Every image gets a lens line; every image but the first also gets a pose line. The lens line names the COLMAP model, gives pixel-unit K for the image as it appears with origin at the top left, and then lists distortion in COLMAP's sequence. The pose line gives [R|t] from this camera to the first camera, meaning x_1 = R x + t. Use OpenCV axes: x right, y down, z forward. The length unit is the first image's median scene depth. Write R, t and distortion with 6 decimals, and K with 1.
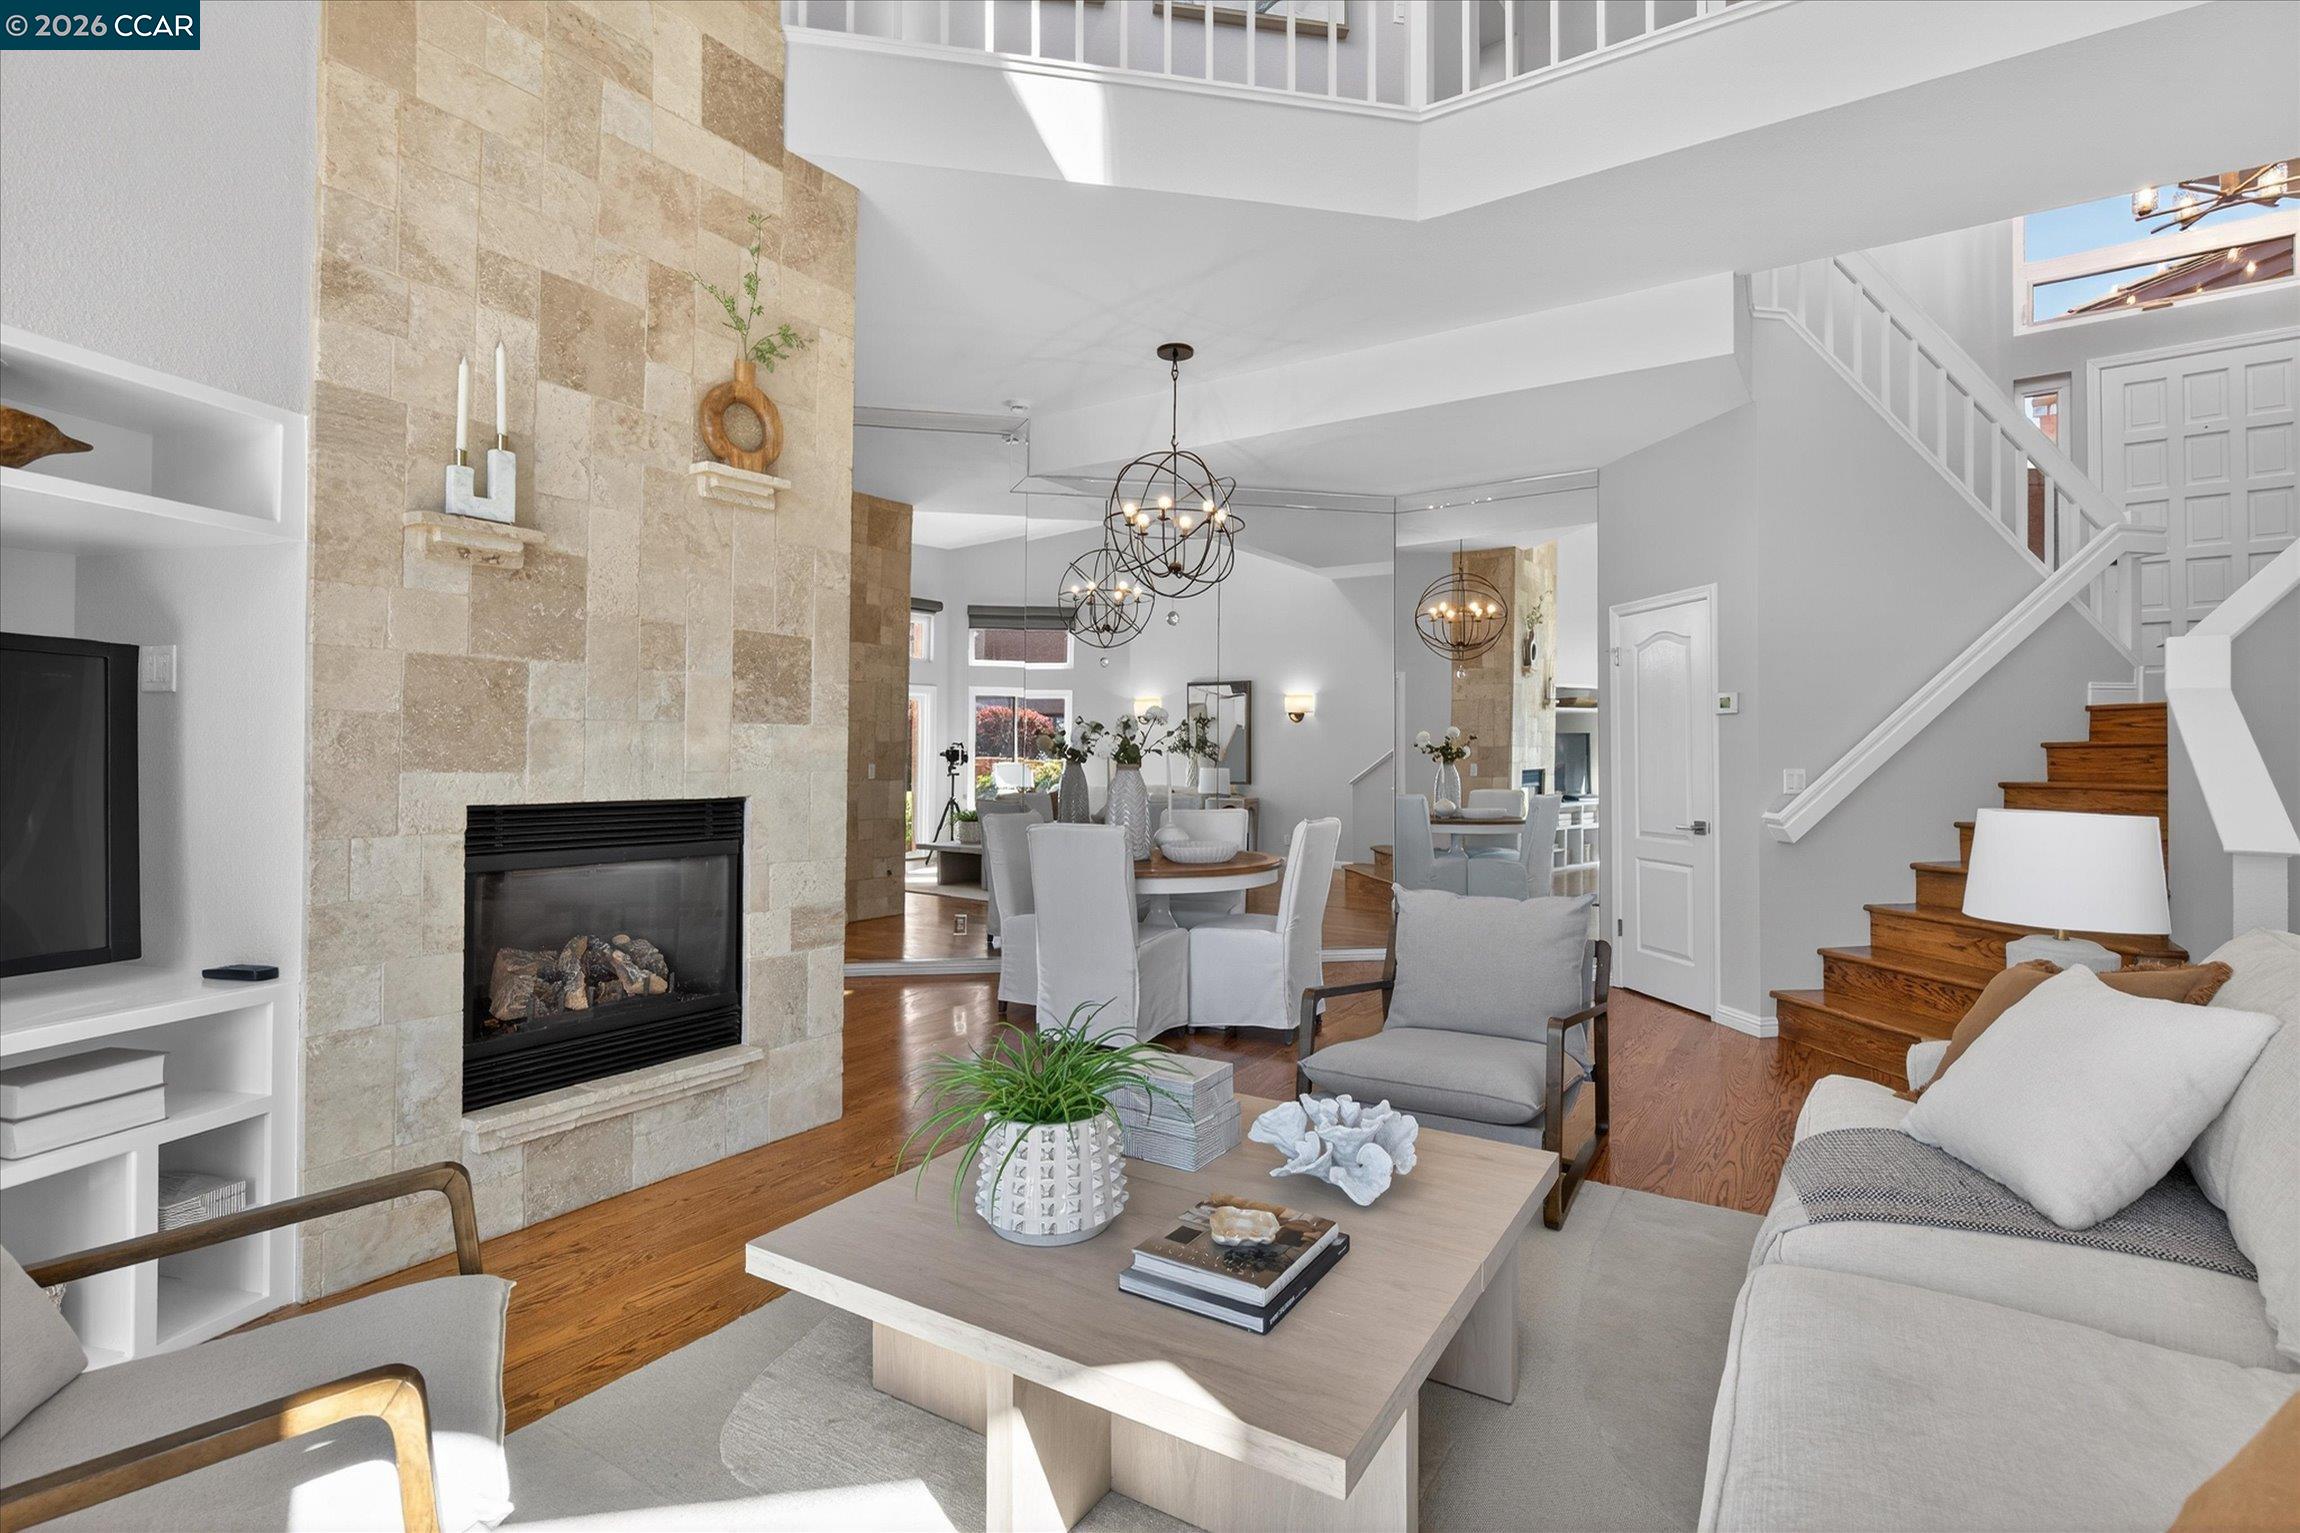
lens RADIAL K [[1076.5, 0, 1179.3], [0, 1076.5, 765.7], [0, 0, 1]] dist [0.000836, 0.000591]
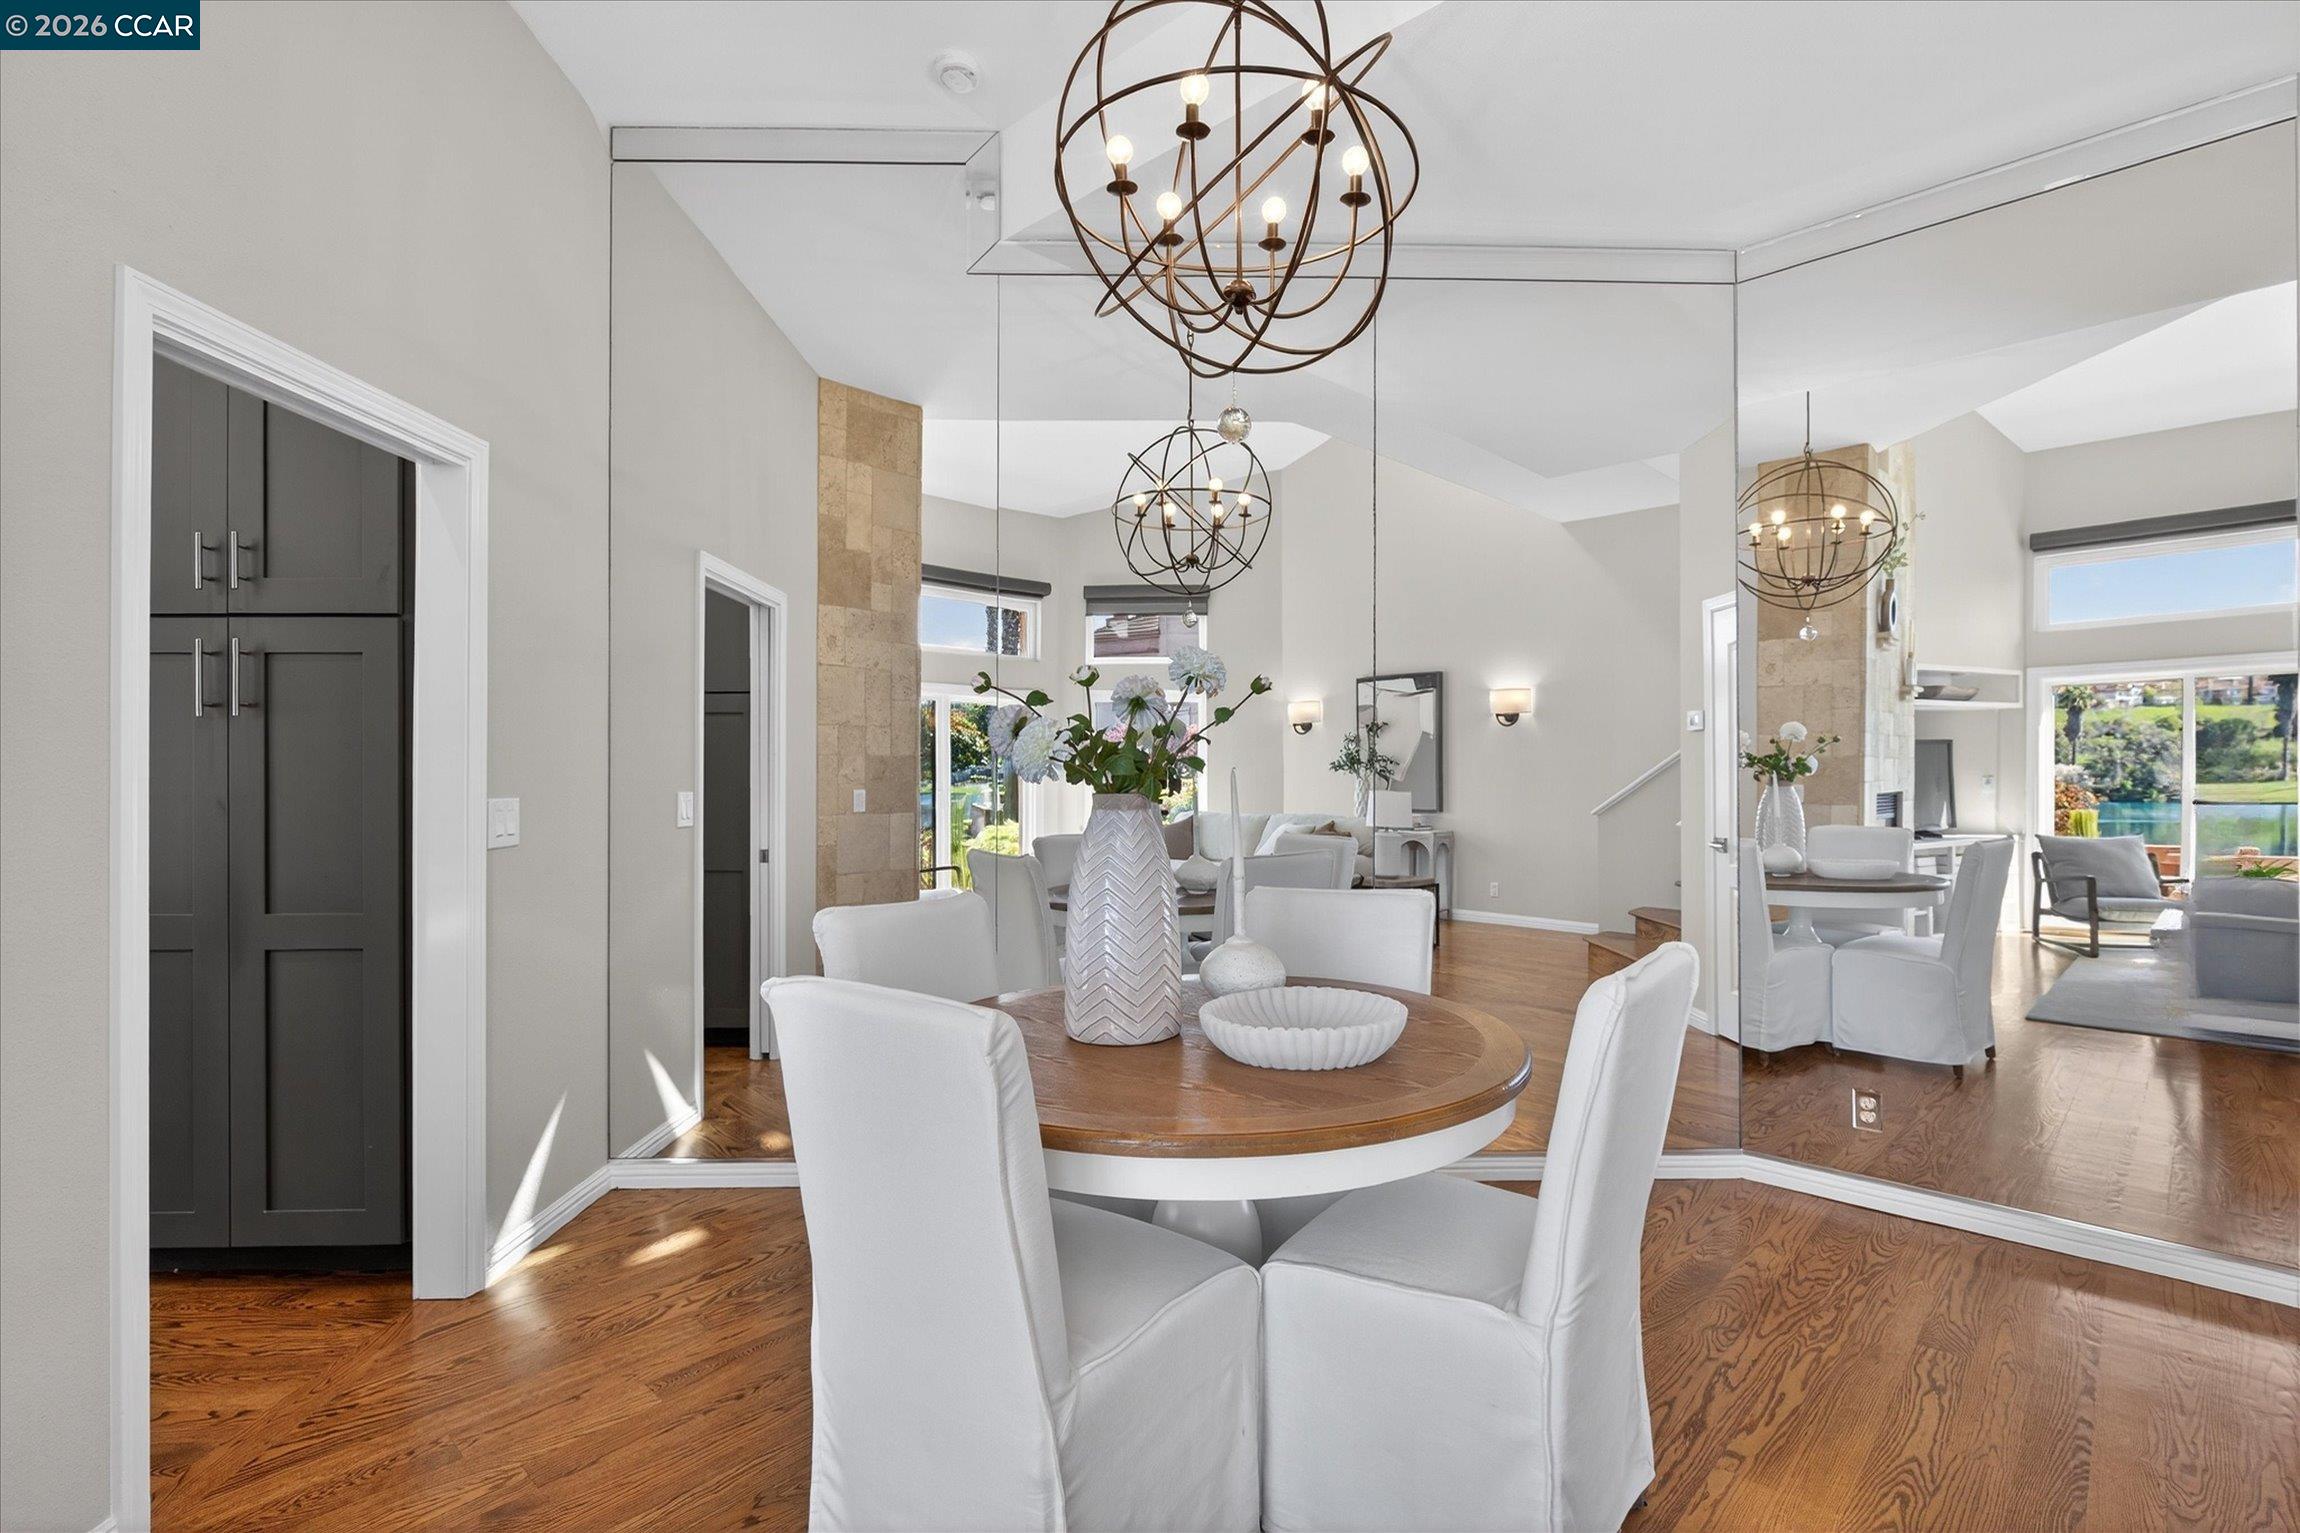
lens RADIAL K [[1063.2, 0, 1150.0], [0, 1063.2, 766.5], [0, 0, 1]] dist [0.001264, 0.000218]
pose [[0.979442, -0.006603, -0.201617, 0.020272], [0.002678, 0.999802, -0.019732, -0.000867], [0.201707, 0.018786, 0.979266, 0.291109]]
